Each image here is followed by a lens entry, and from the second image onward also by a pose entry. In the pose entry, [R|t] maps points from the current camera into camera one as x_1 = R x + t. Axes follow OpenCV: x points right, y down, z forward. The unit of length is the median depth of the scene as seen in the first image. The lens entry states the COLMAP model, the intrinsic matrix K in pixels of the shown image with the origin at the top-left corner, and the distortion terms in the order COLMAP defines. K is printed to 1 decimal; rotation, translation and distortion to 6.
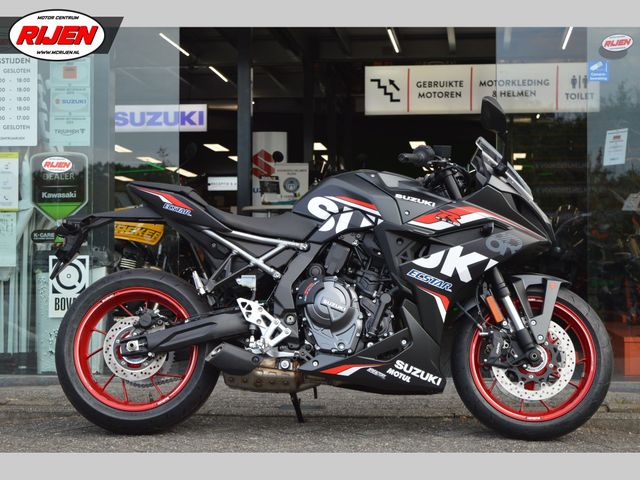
lens RADIAL K [[1454.1, 0, 320.1], [0, 1454.1, 240.4], [0, 0, 1]] dist [0.102821, 0.000000]
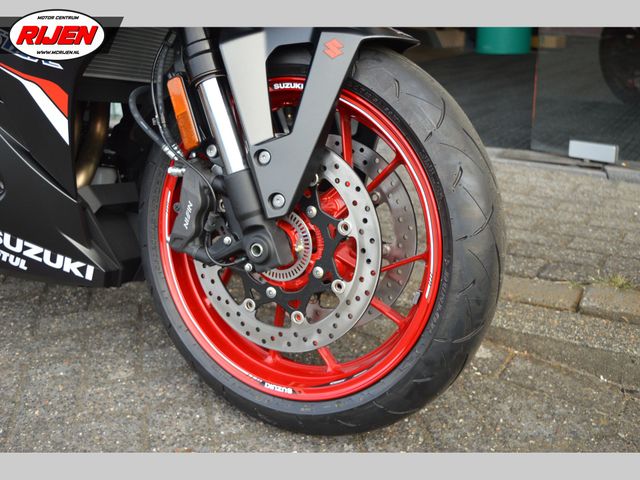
lens RADIAL K [[714.3, 0, 321.2], [0, 714.3, 242.0], [0, 0, 1]] dist [-0.076762, 0.000000]
pose [[0.911490, 0.115117, -0.394884, 0.230776], [0.034042, 0.935631, 0.351335, 0.015017], [0.409910, -0.333682, 0.848899, 0.852080]]
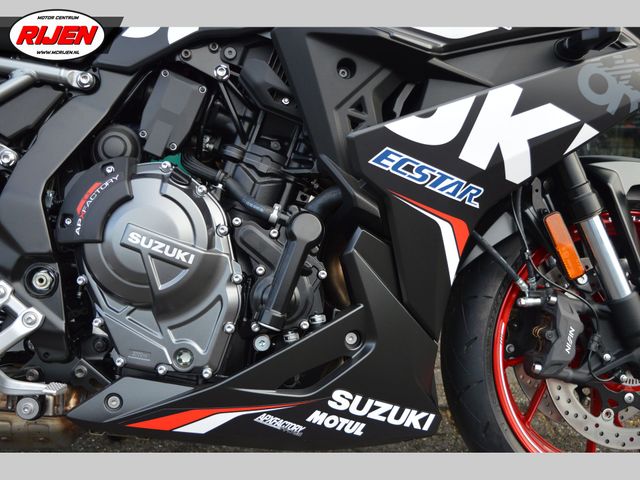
lens RADIAL K [[714.3, 0, 325.2], [0, 714.3, 237.3], [0, 0, 1]] dist [-0.076762, 0.000000]
pose [[0.984713, -0.010083, 0.173893, 0.018702], [-0.022513, 0.982583, 0.184457, 0.009553], [-0.172724, -0.185552, 0.967335, 0.824162]]
